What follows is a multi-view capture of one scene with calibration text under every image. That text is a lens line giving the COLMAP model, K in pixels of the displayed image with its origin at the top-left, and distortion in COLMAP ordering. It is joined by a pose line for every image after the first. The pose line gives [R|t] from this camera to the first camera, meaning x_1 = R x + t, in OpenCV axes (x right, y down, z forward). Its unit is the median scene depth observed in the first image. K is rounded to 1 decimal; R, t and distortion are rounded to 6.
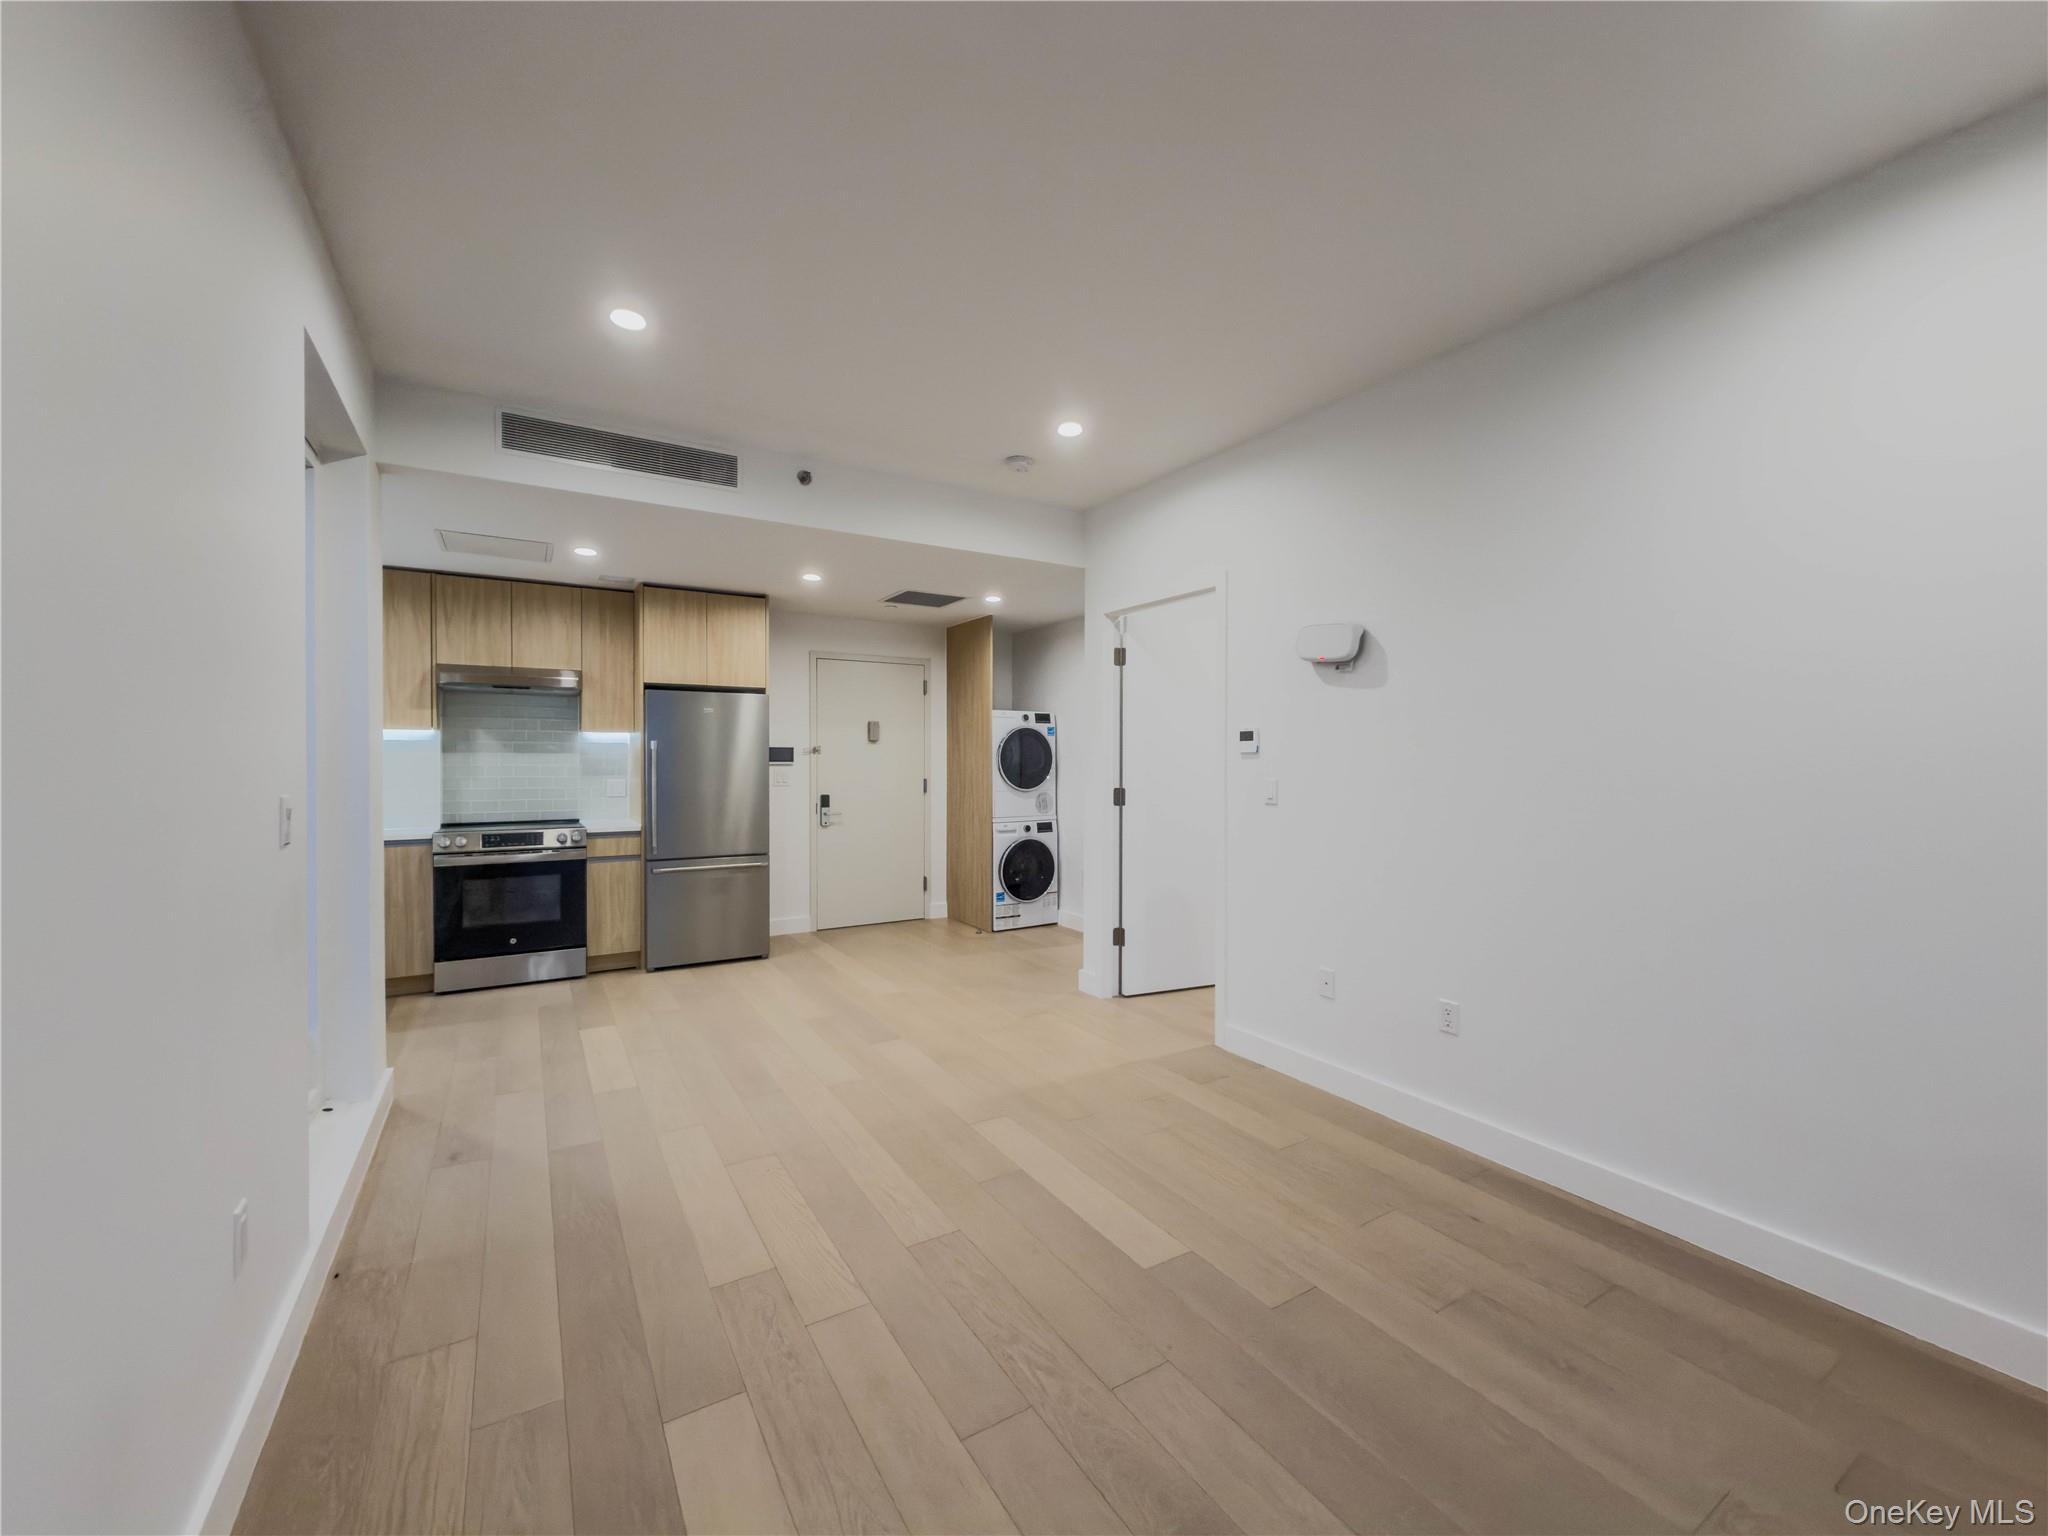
lens RADIAL K [[825.7, 0, 1033.9], [0, 825.7, 757.4], [0, 0, 1]] dist [0.001958, 0.000378]
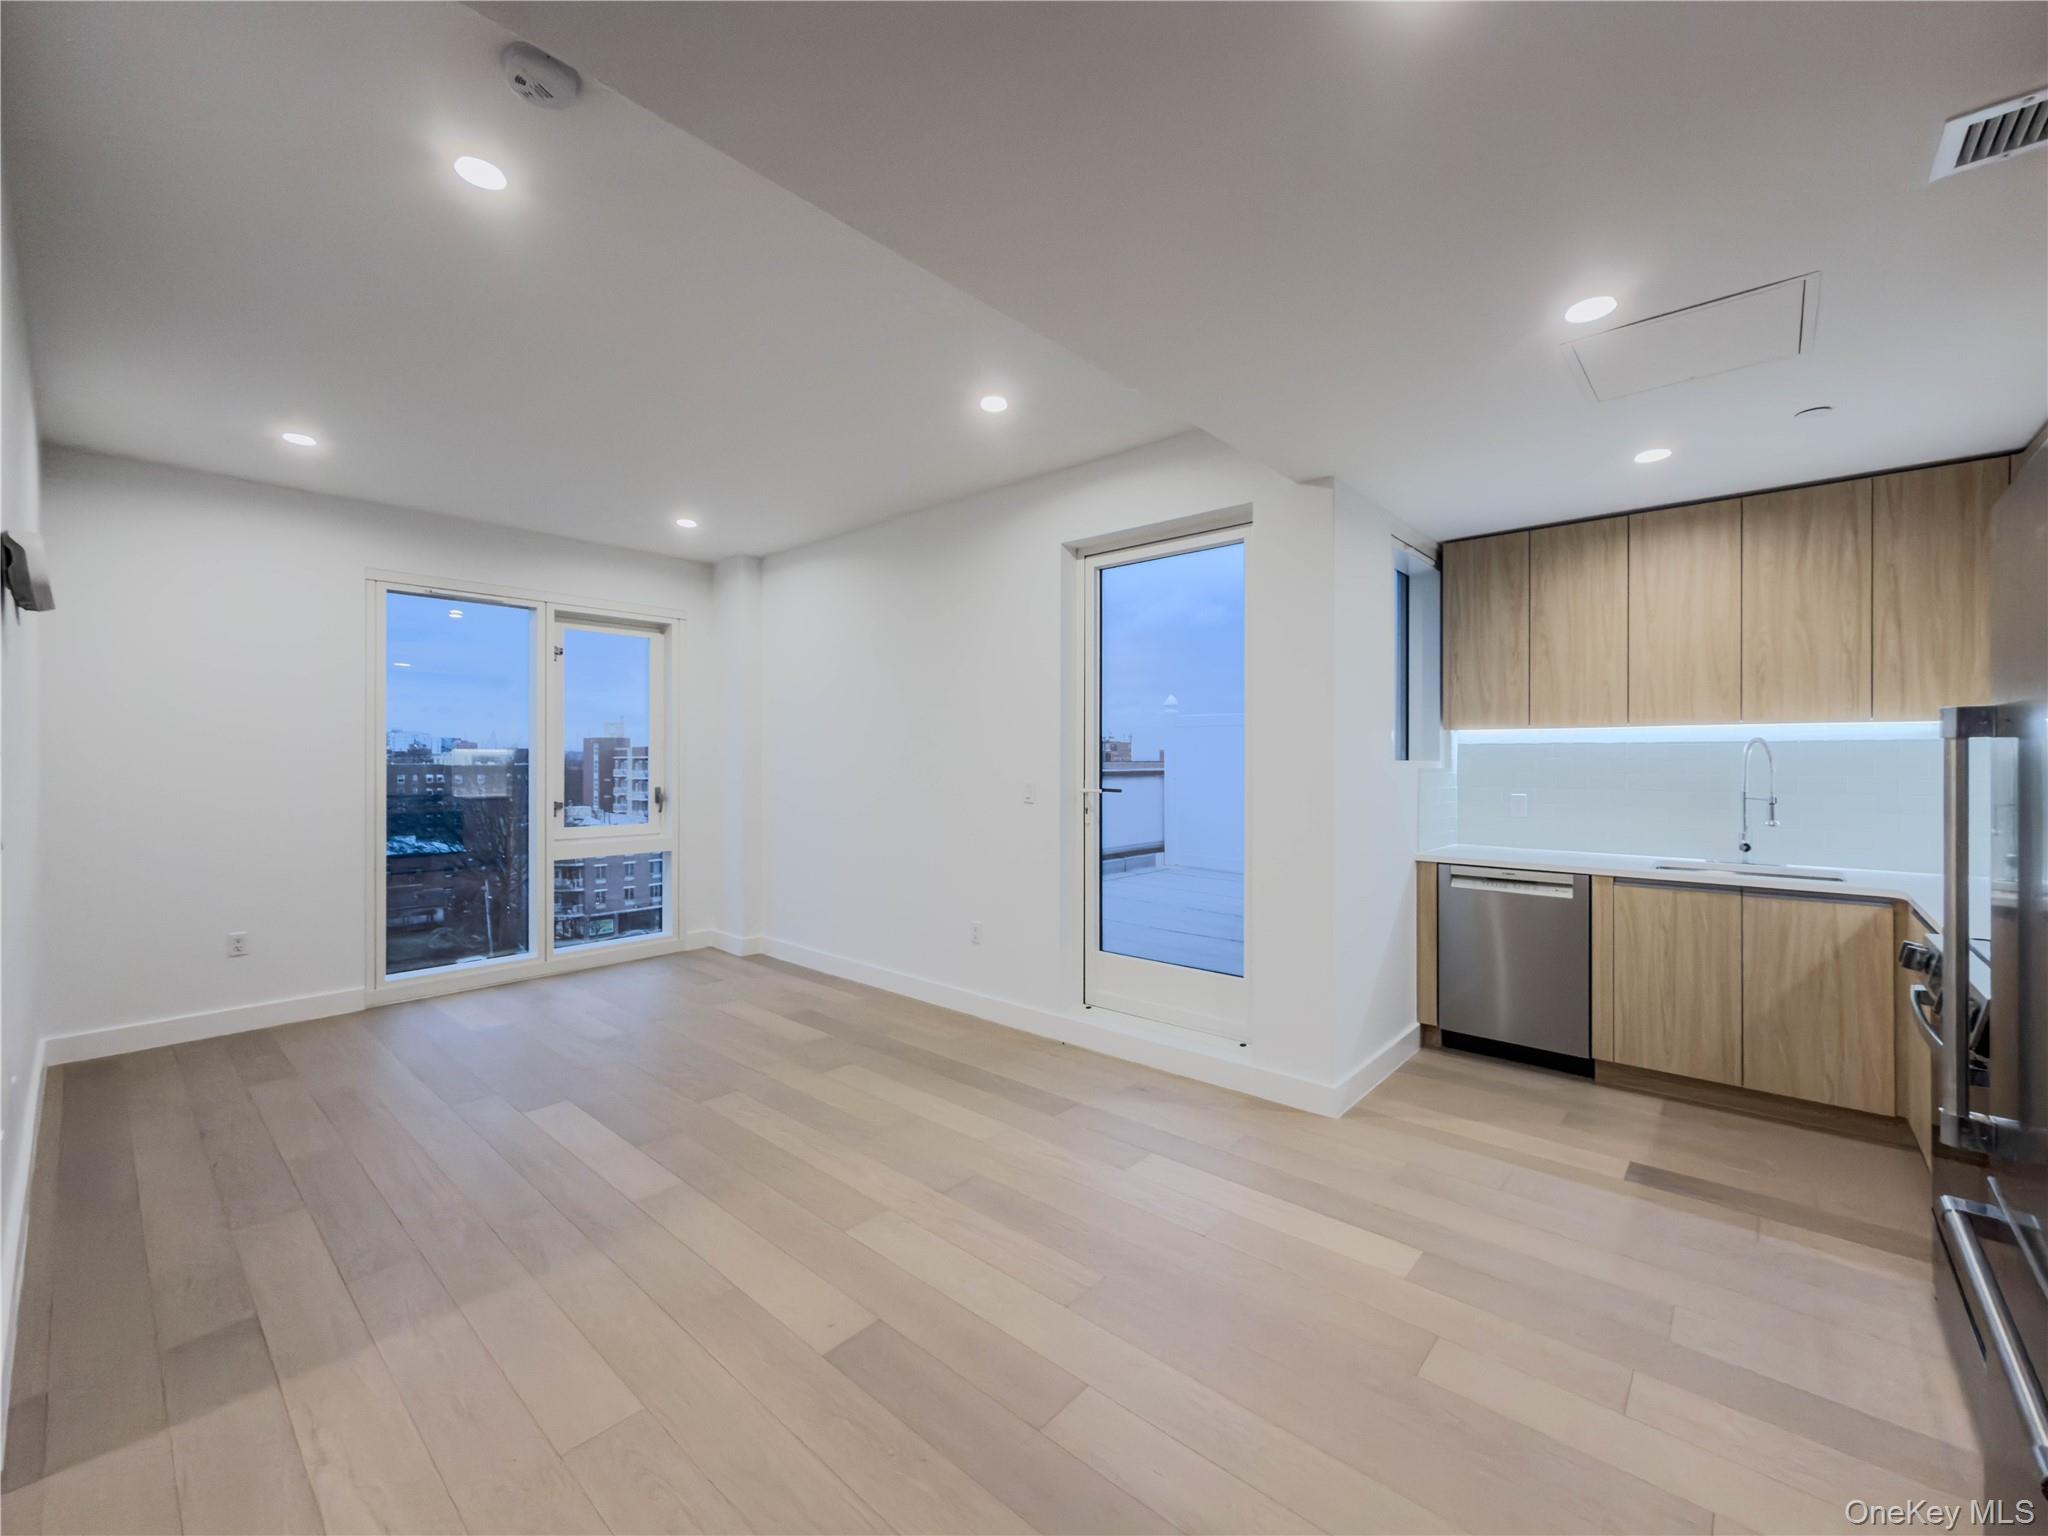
lens RADIAL K [[825.7, 0, 1033.9], [0, 825.7, 757.4], [0, 0, 1]] dist [0.001958, 0.000378]
pose [[-0.958803, -0.002432, -0.284060, -0.110613], [-0.002349, 0.999997, -0.000633, -0.004002], [0.284061, 0.000060, -0.958806, 1.177005]]
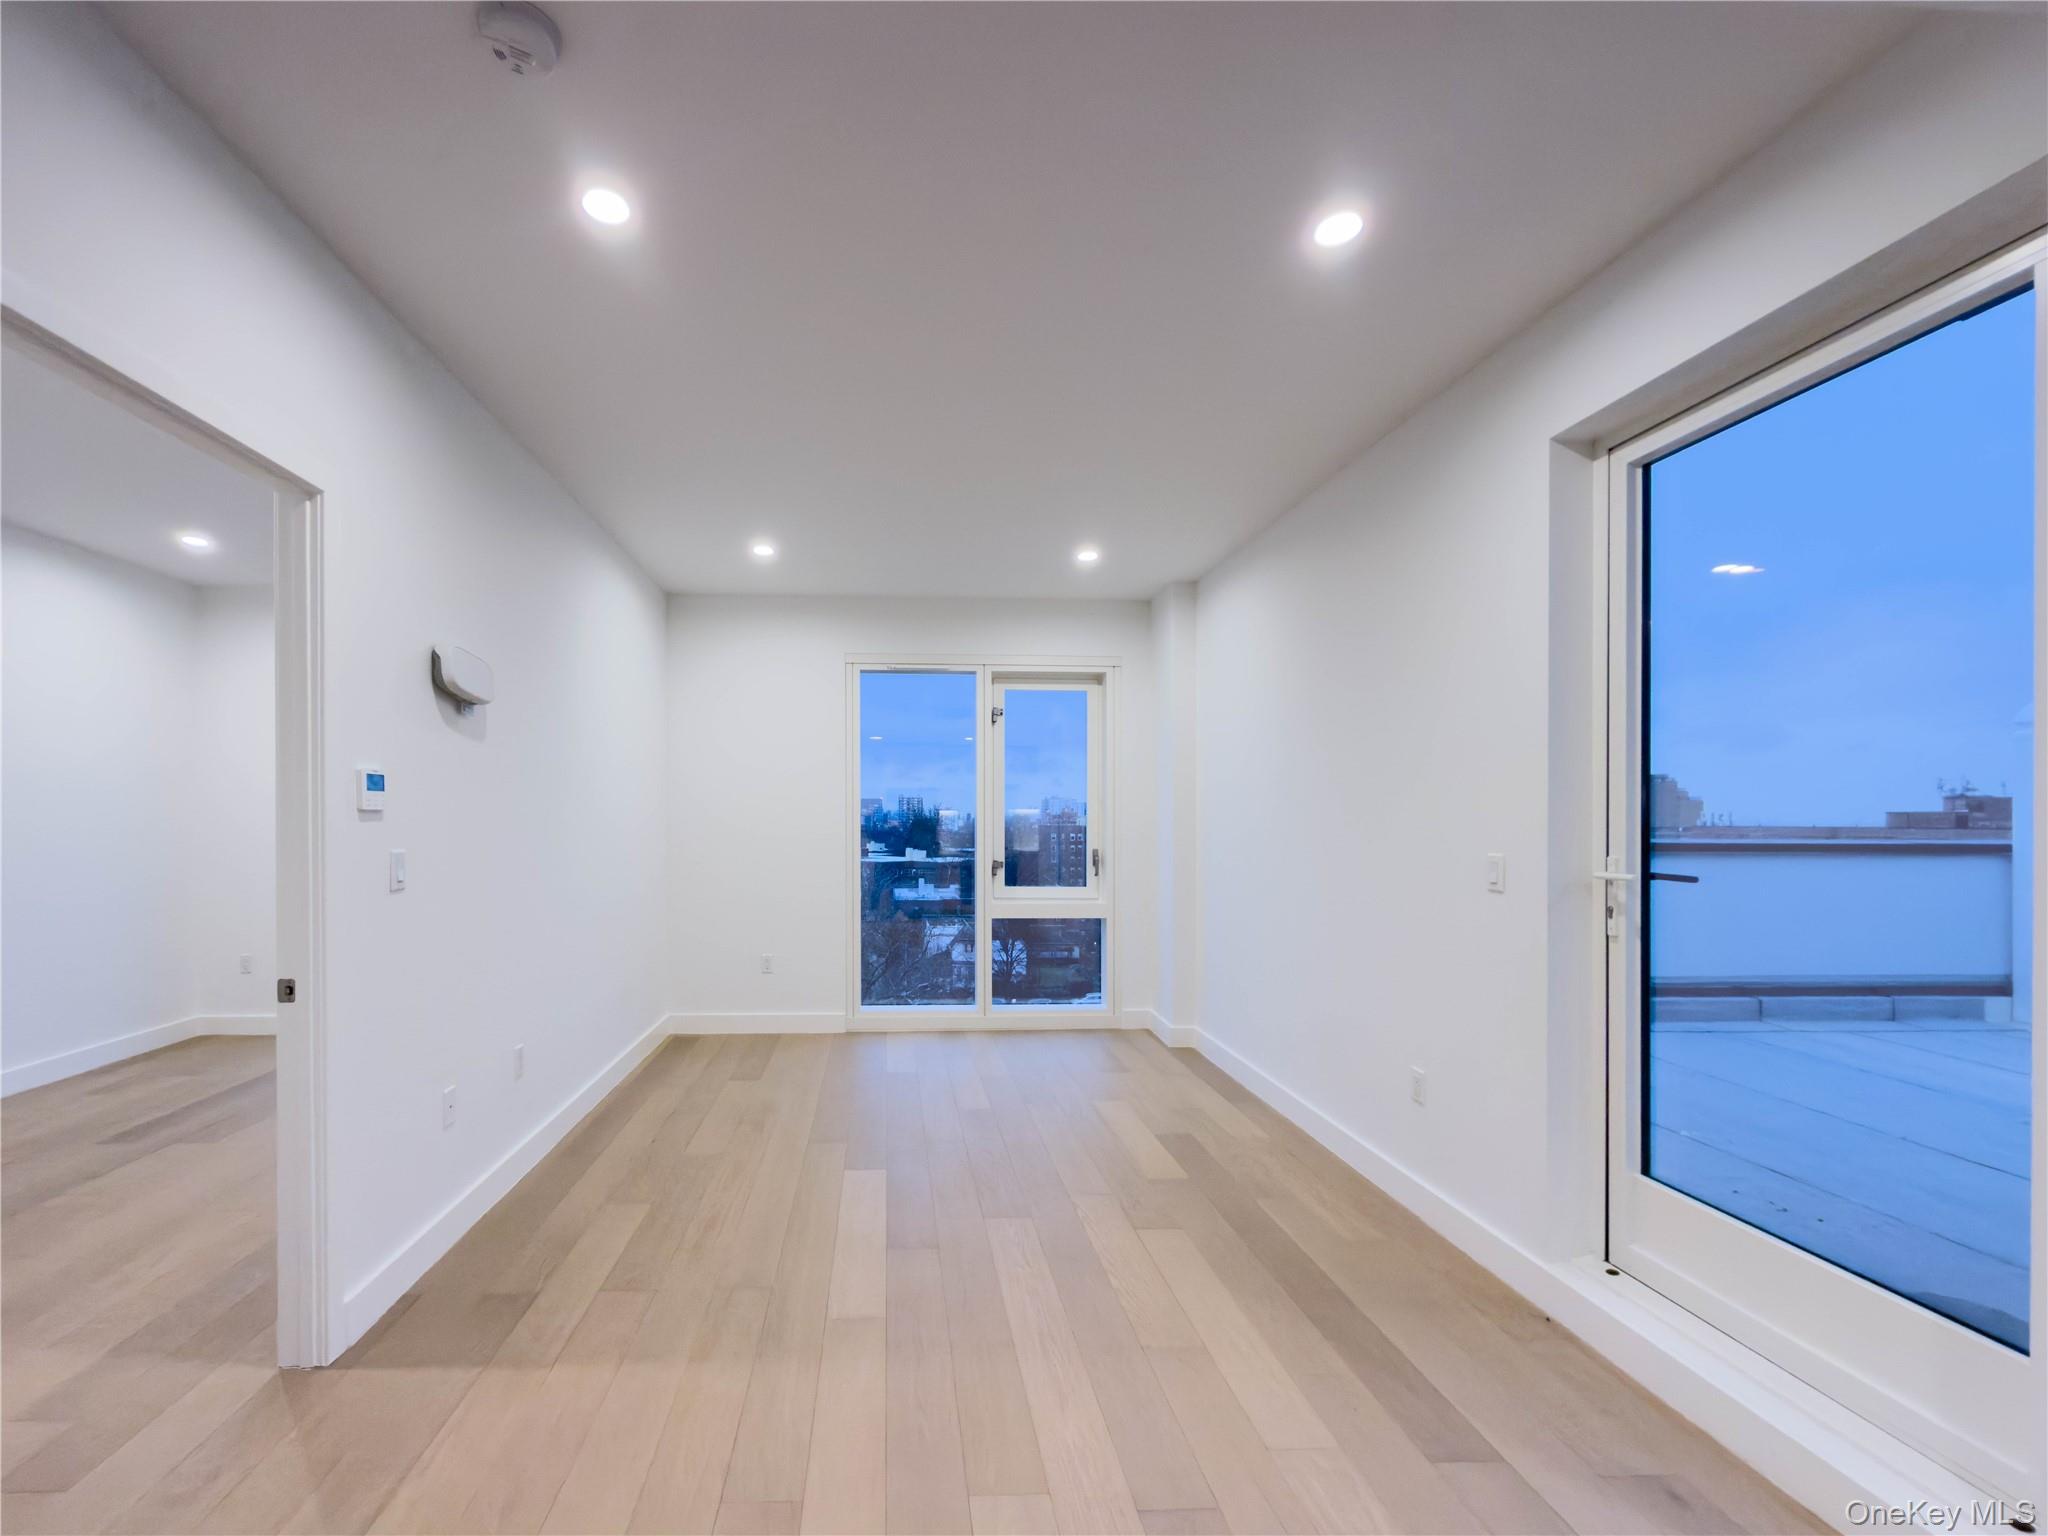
lens RADIAL K [[849.8, 0, 934.4], [0, 849.8, 821.4], [0, 0, 1]] dist [-0.000078, 0.000017]
pose [[-0.873162, -0.006345, 0.487390, -0.293476], [-0.004808, 0.999979, 0.004404, -0.002173], [-0.487407, 0.001502, -0.873174, 0.993550]]
